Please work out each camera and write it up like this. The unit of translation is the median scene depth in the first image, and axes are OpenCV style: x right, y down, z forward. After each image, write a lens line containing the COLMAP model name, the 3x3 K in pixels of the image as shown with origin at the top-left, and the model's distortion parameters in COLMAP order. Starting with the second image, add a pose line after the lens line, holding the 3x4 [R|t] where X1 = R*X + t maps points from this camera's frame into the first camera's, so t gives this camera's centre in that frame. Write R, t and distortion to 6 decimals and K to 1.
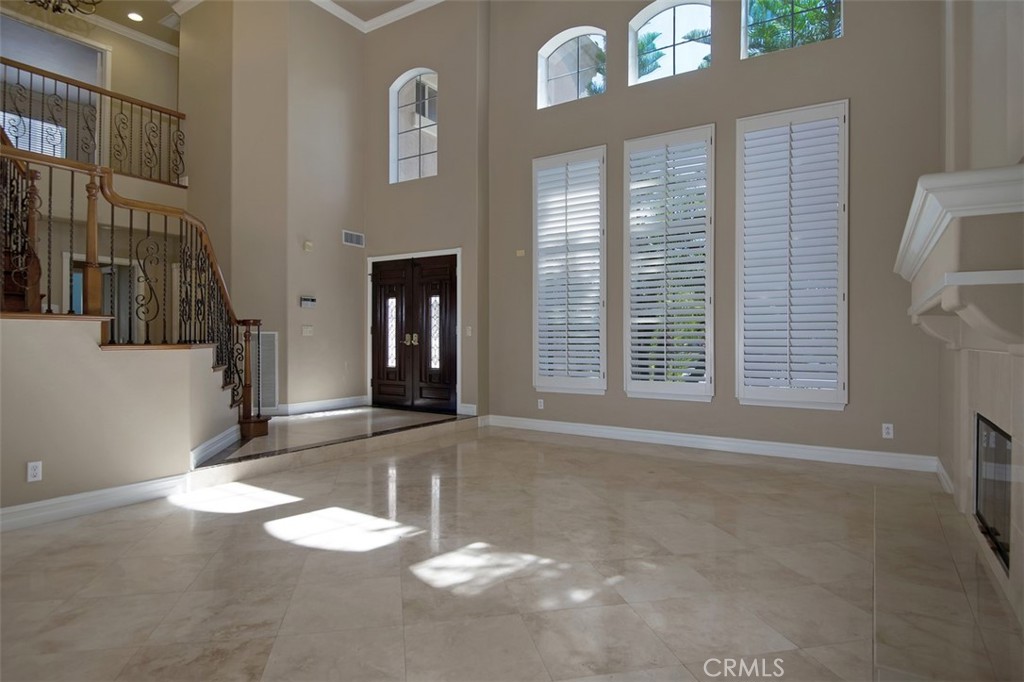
lens RADIAL K [[567.8, 0, 516.7], [0, 567.8, 337.6], [0, 0, 1]] dist [0.003146, 0.000422]
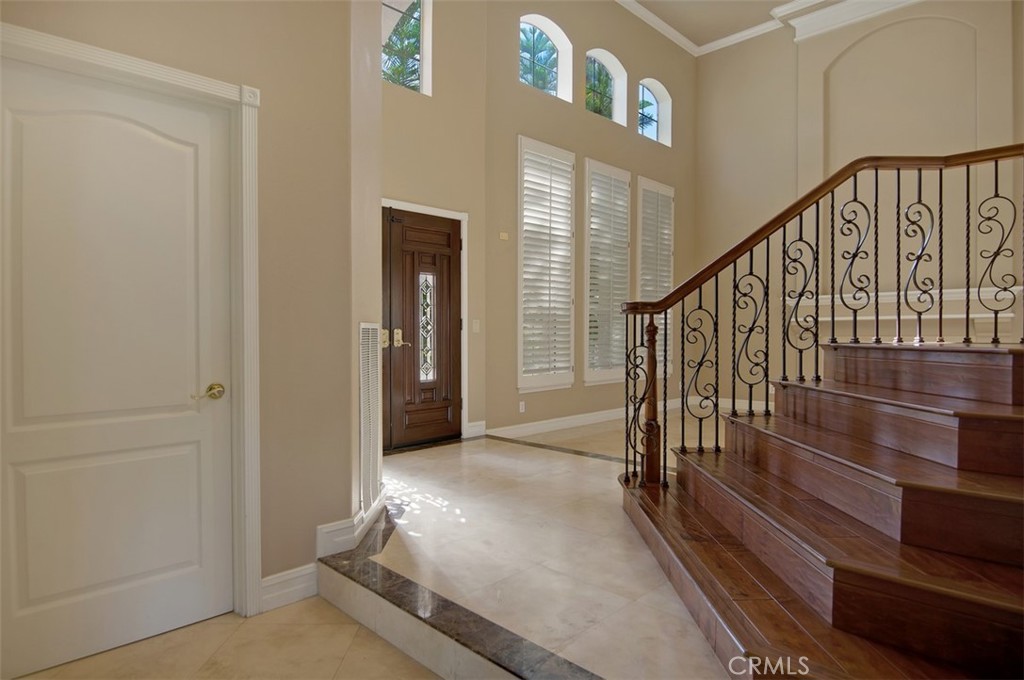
lens RADIAL K [[567.8, 0, 516.7], [0, 567.8, 336.6], [0, 0, 1]] dist [0.003146, 0.000422]
pose [[0.216789, -0.013899, 0.976120, -0.913915], [0.005412, 0.999900, 0.013036, -0.008001], [-0.976204, 0.002456, 0.216842, 0.872933]]
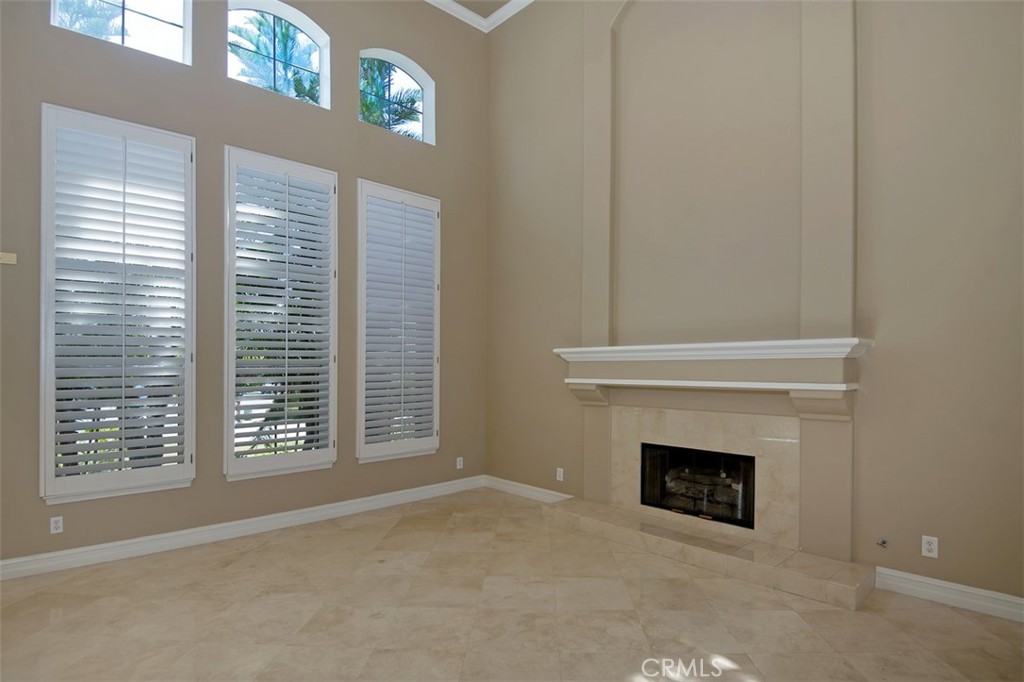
lens RADIAL K [[510.7, 0, 511.1], [0, 510.7, 363.2], [0, 0, 1]] dist [-0.021696, -0.000060]
pose [[0.269919, -0.000368, 0.962883, -0.351855], [0.002056, 0.999998, -0.000195, -0.051649], [-0.962881, 0.002032, 0.269919, 0.443045]]
